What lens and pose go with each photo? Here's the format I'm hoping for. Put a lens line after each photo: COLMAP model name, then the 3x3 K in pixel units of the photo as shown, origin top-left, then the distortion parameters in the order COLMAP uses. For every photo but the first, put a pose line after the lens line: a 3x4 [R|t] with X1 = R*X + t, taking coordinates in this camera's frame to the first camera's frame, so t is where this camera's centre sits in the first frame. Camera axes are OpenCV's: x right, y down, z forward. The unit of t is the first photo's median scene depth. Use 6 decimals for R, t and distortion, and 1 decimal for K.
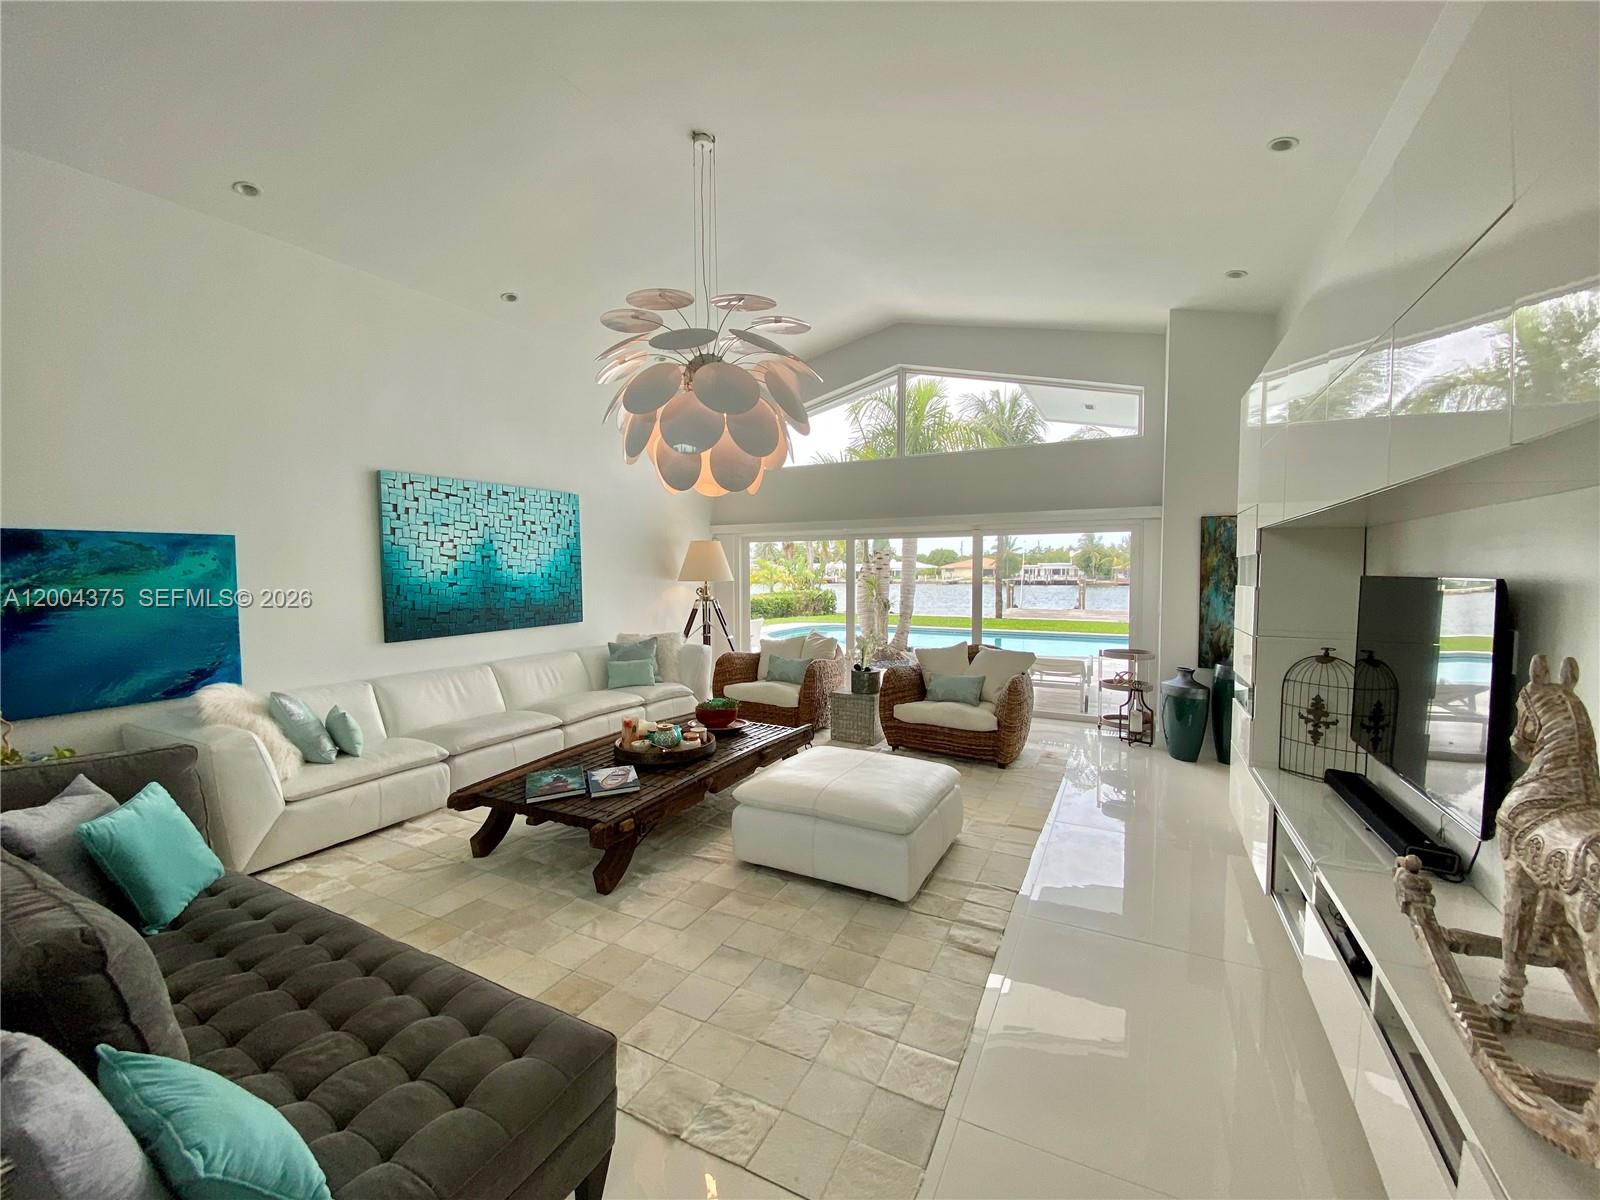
lens RADIAL K [[646.3, 0, 792.9], [0, 646.3, 597.8], [0, 0, 1]] dist [0.016403, -0.019026]
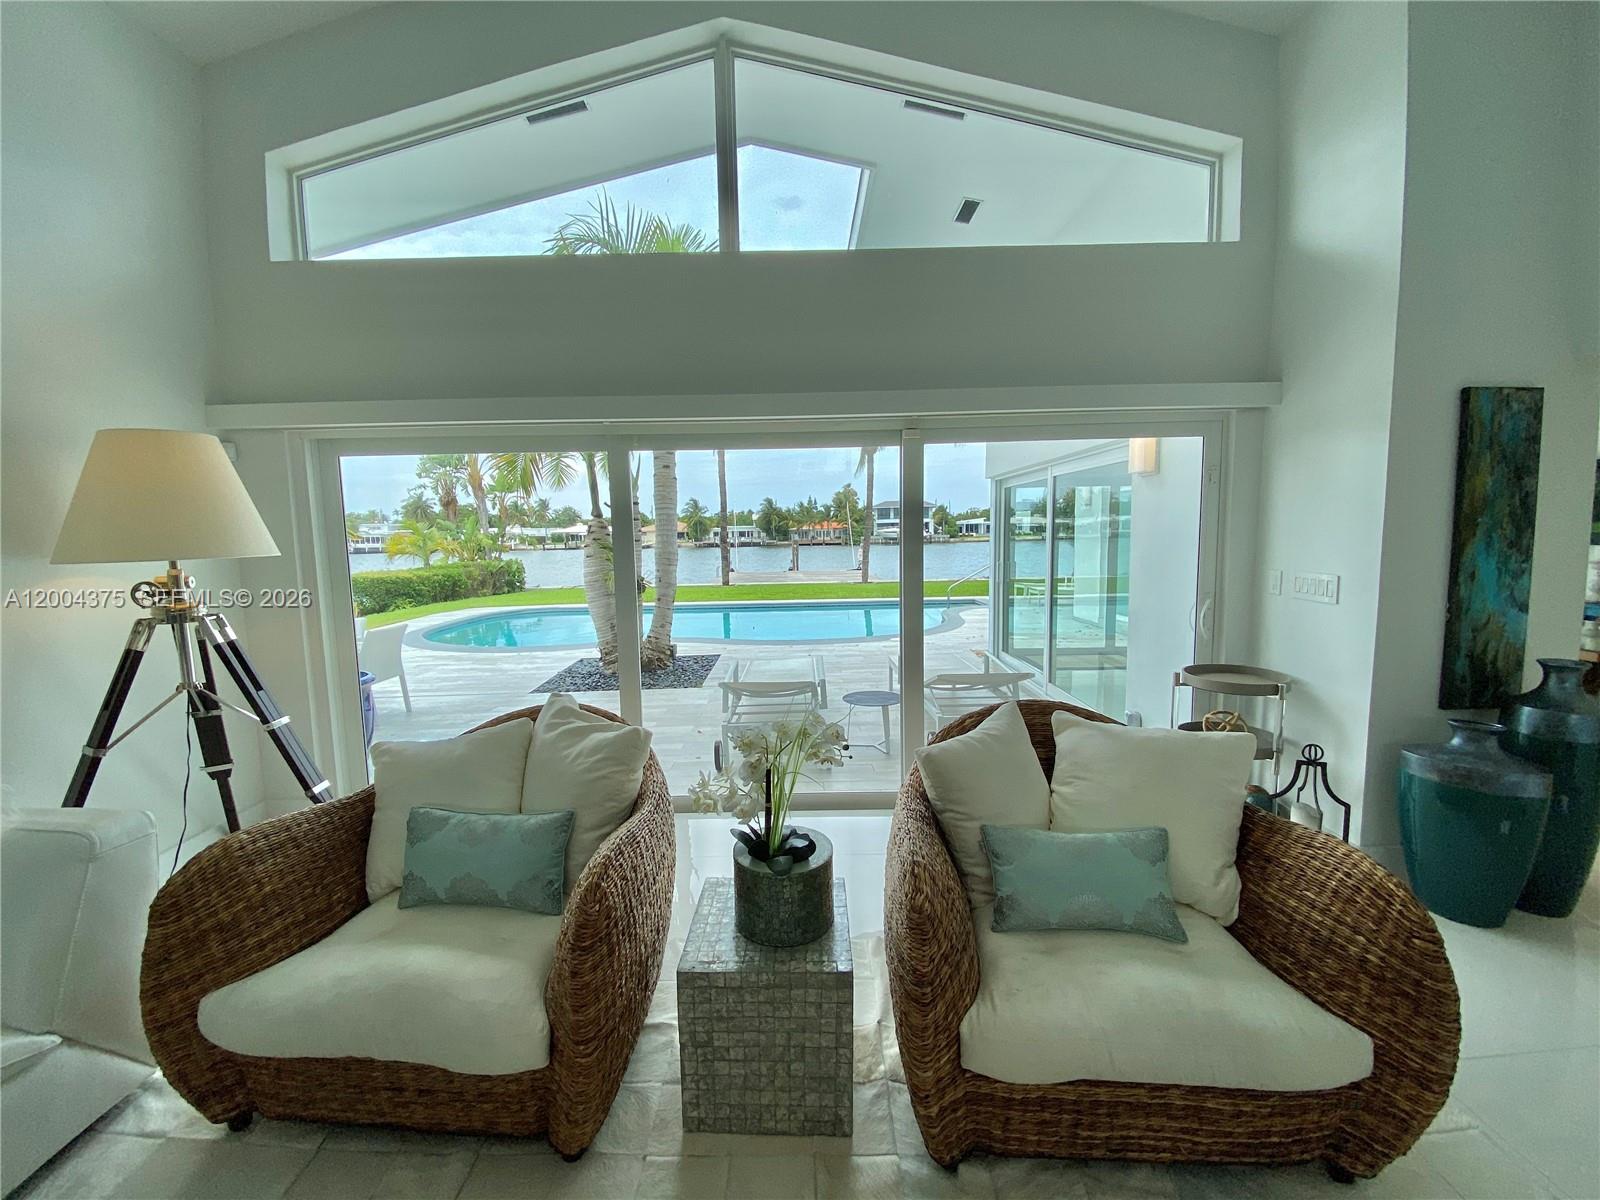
lens RADIAL K [[646.3, 0, 792.9], [0, 646.3, 597.8], [0, 0, 1]] dist [0.016403, -0.019026]
pose [[0.888167, -0.061426, 0.455397, -0.010157], [0.036118, 0.997291, 0.064076, -0.019840], [-0.458100, -0.040462, 0.887979, 0.715302]]
